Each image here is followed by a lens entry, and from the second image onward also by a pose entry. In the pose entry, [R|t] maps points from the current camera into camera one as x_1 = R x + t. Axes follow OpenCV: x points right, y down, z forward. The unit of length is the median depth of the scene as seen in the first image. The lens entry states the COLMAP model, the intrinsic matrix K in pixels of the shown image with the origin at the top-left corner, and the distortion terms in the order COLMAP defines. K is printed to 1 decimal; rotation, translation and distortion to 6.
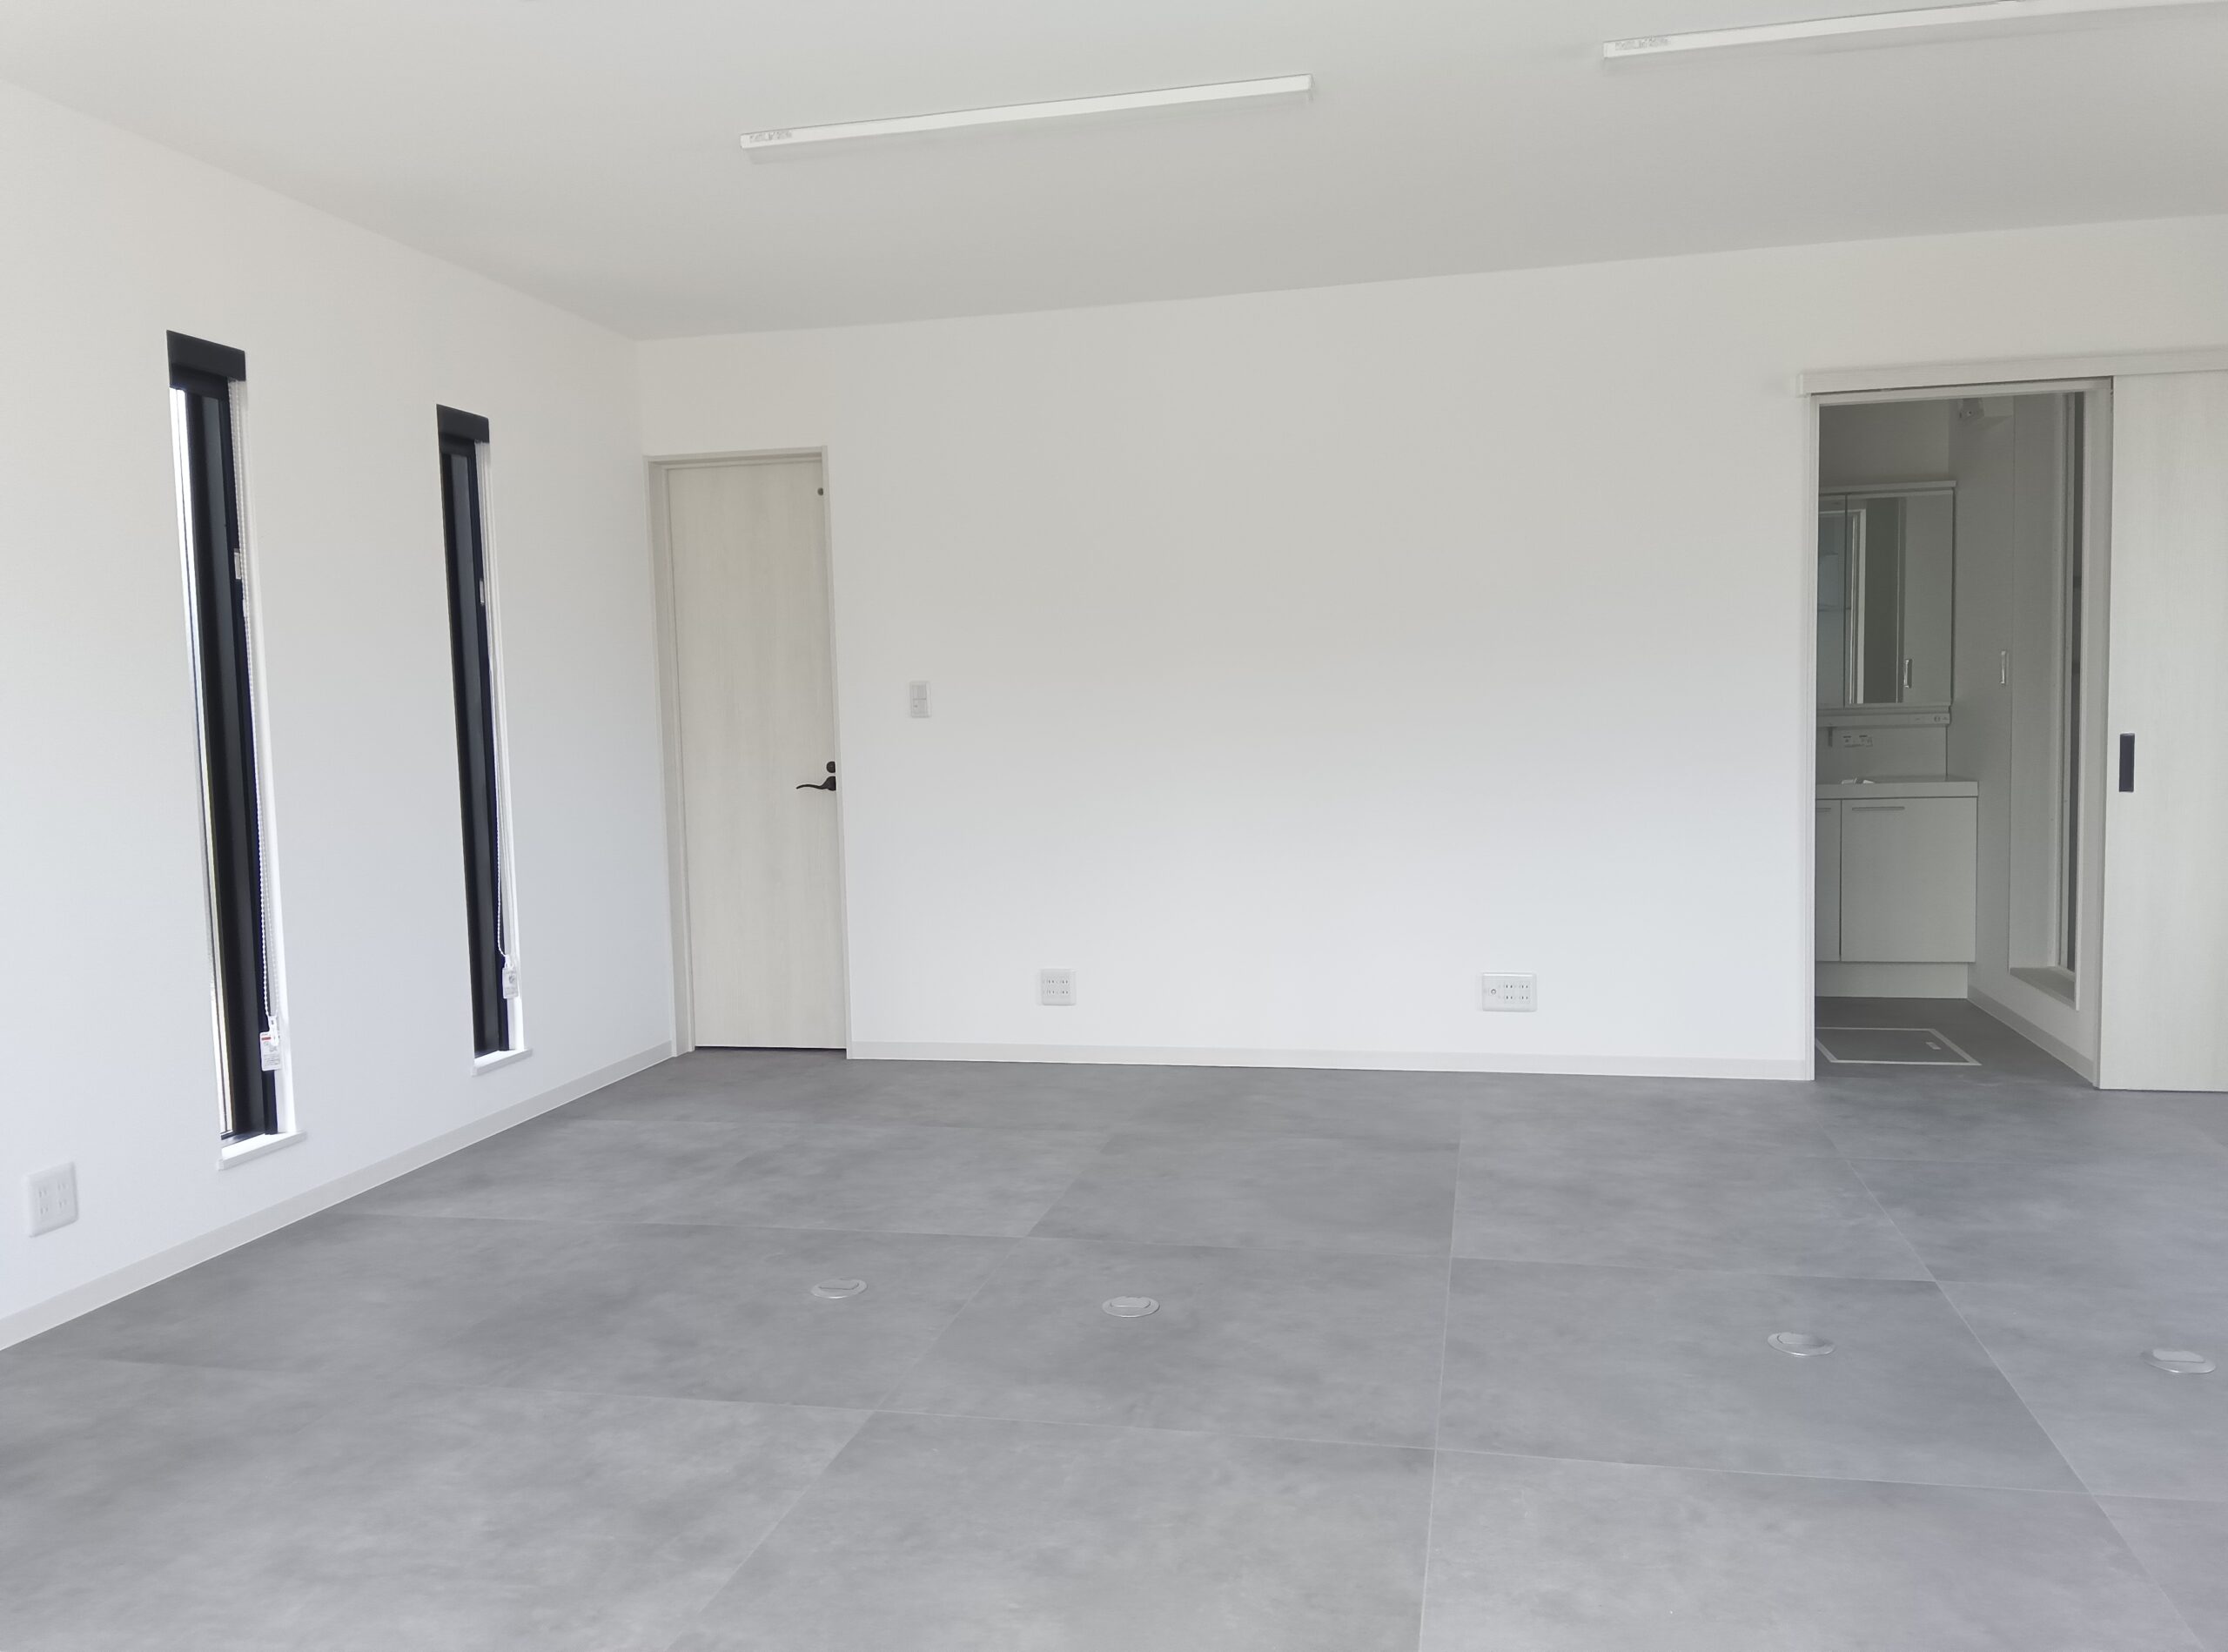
lens RADIAL K [[1661.5, 0, 1177.2], [0, 1661.5, 868.7], [0, 0, 1]] dist [0.108193, -0.159671]
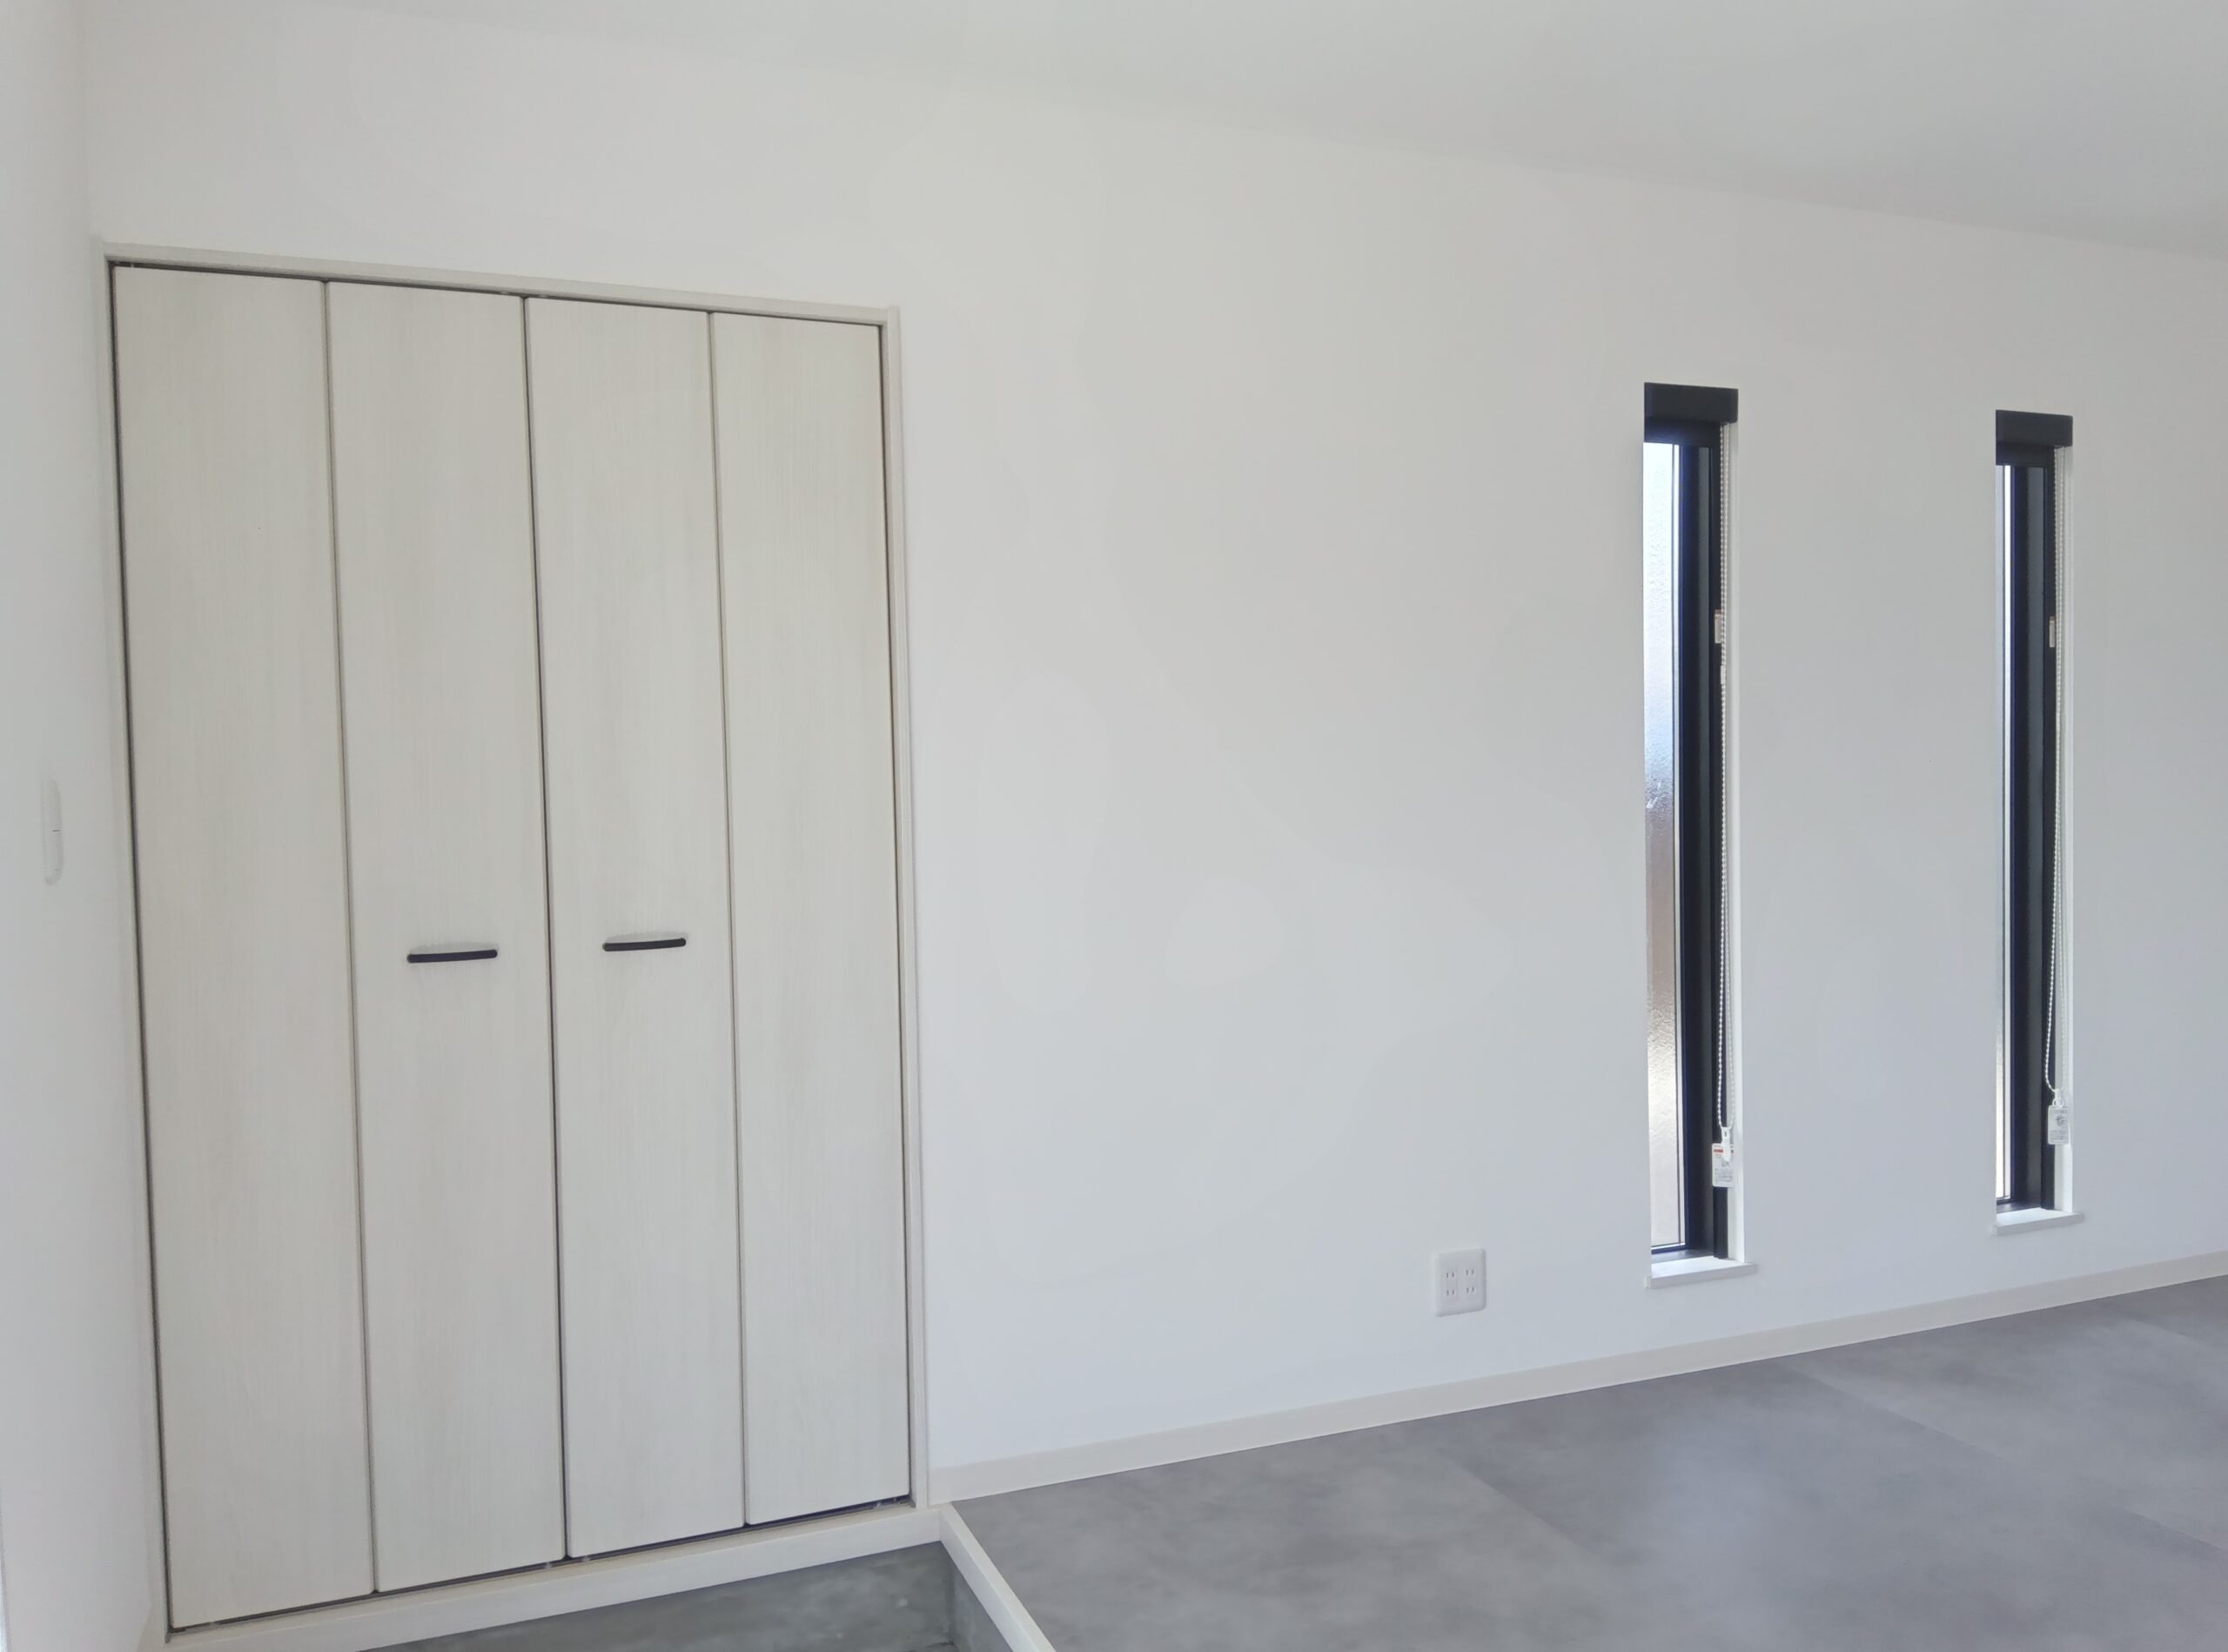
lens RADIAL K [[1661.5, 0, 1177.2], [0, 1661.5, 868.7], [0, 0, 1]] dist [0.108193, -0.159671]
pose [[0.540792, 0.034321, -0.840456, 0.048486], [-0.066562, 0.997780, -0.002084, -0.026812], [0.838519, 0.057070, 0.541876, 0.260055]]
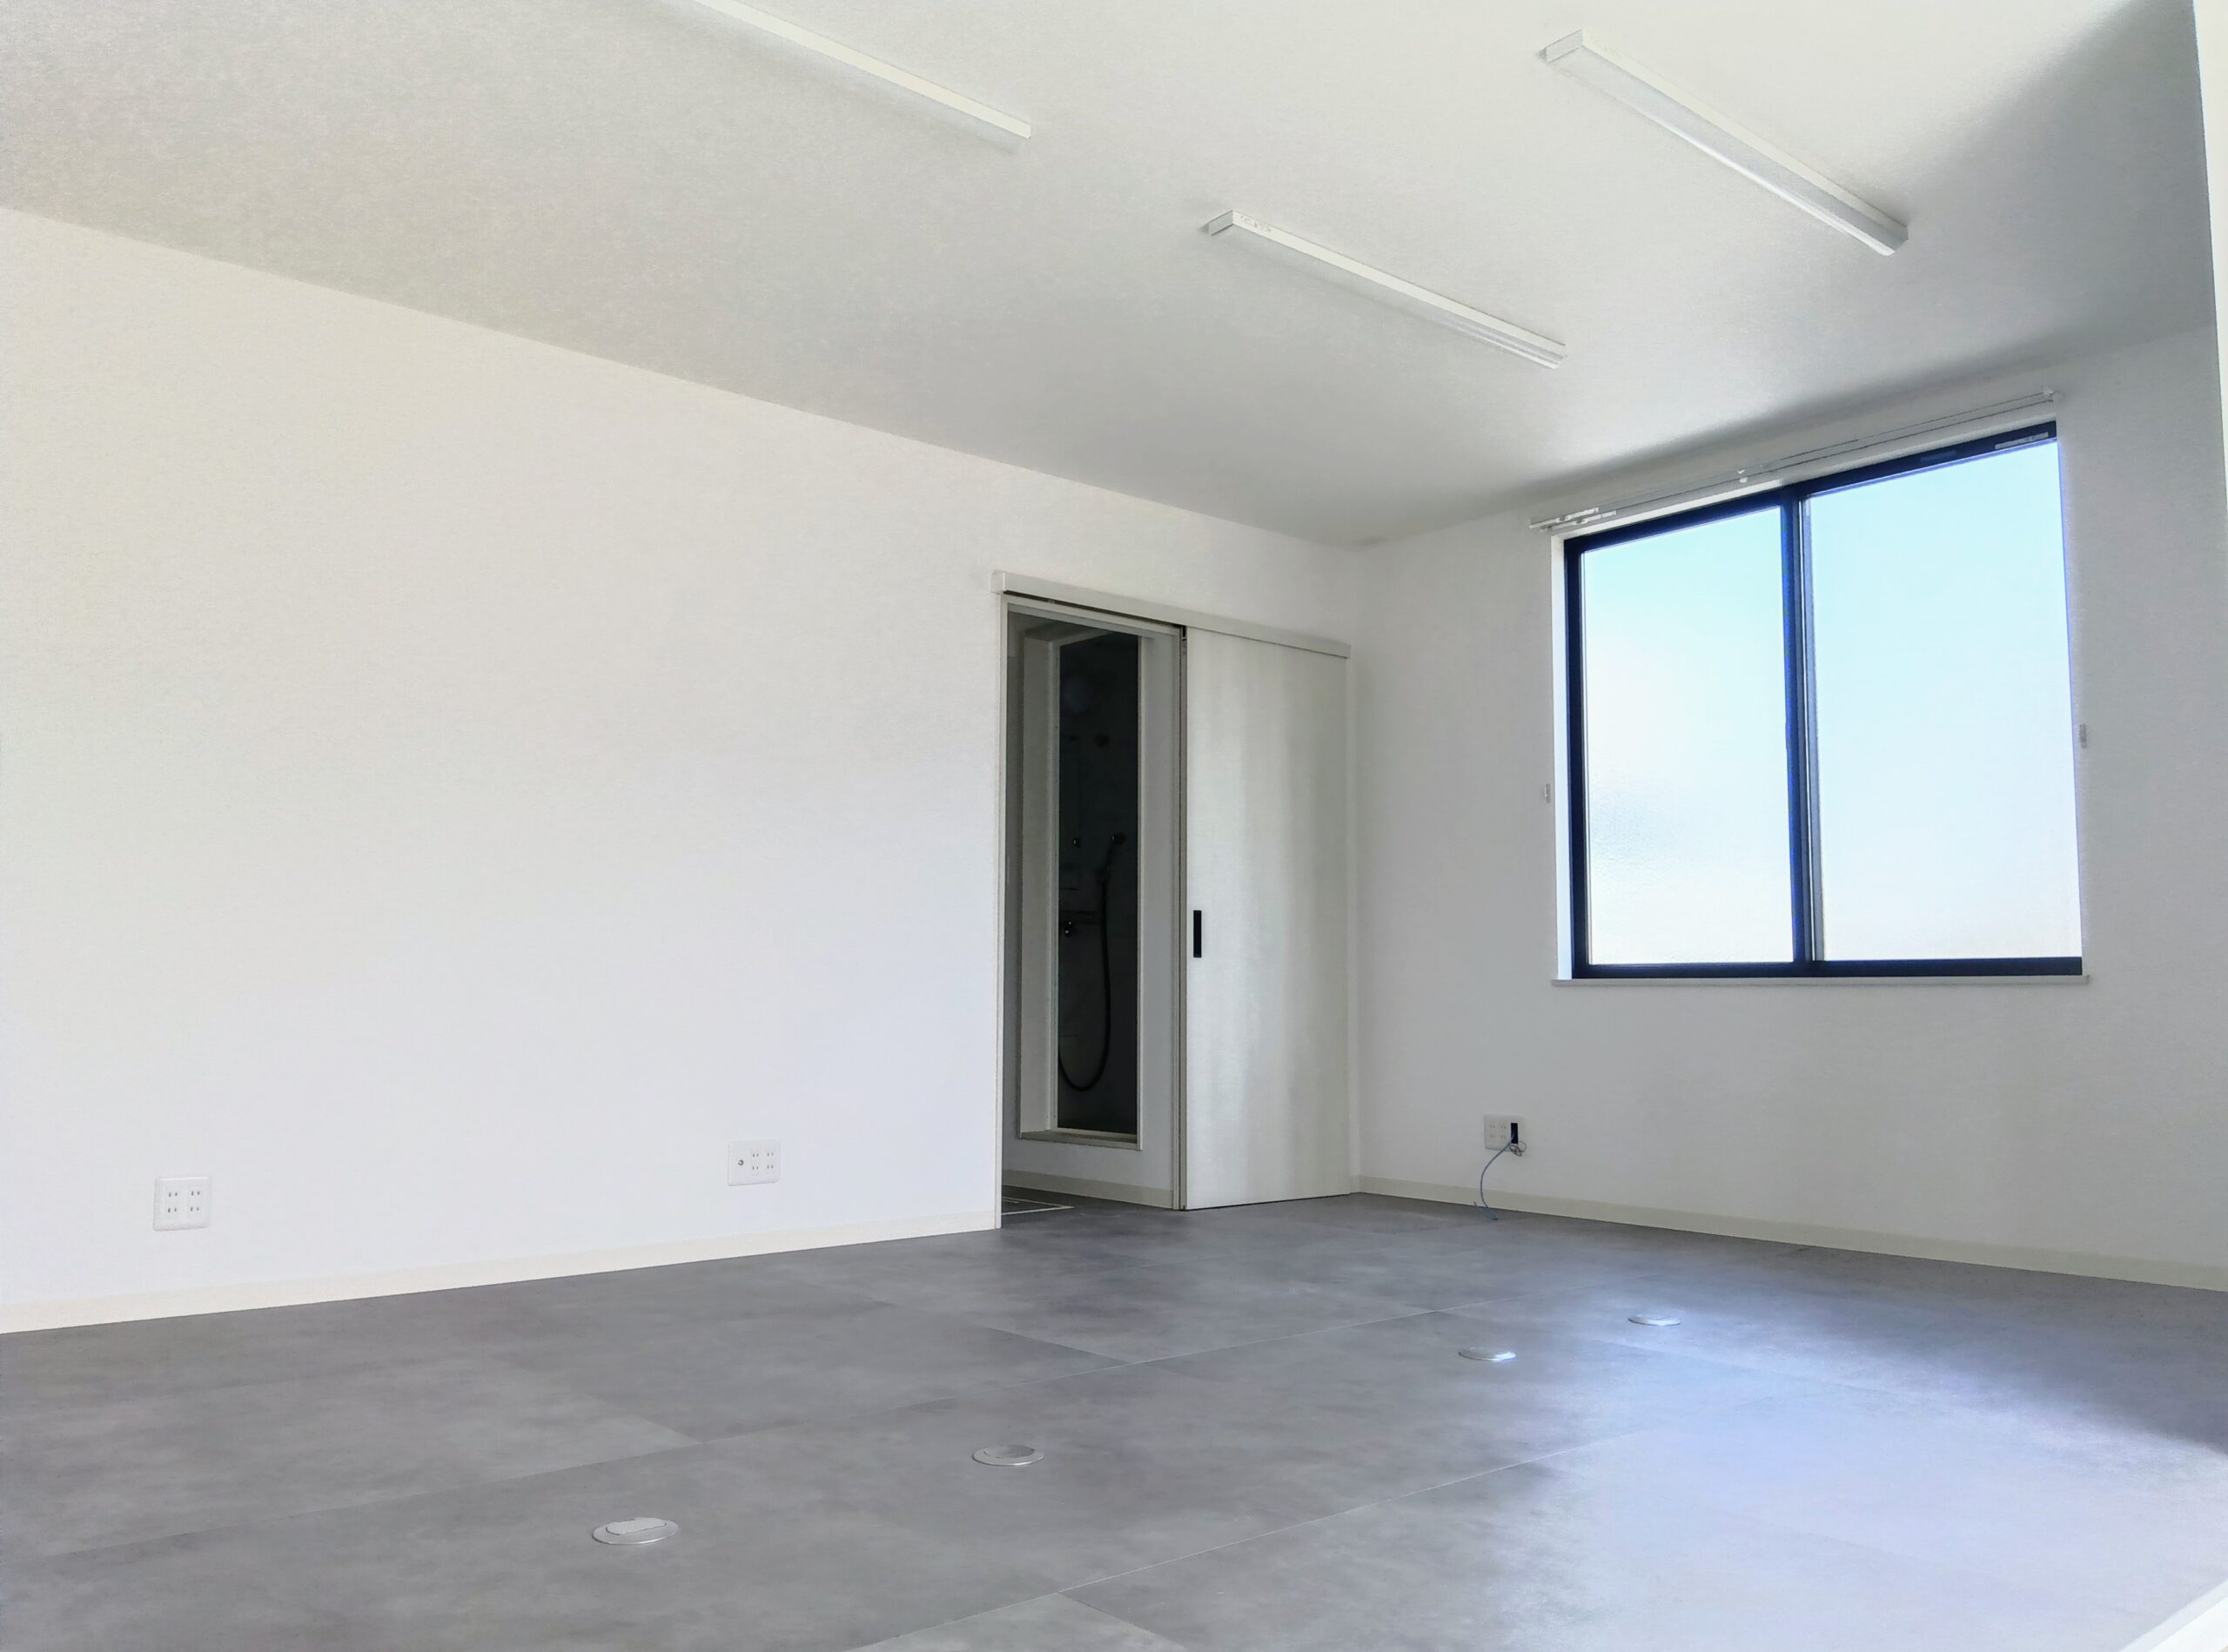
lens RADIAL K [[1661.5, 0, 1177.2], [0, 1661.5, 868.7], [0, 0, 1]] dist [0.108193, -0.159671]
pose [[0.624794, 0.077143, 0.776969, -0.505647], [0.063318, 0.986824, -0.148896, 0.090457], [-0.778218, 0.142225, 0.611677, 0.335314]]
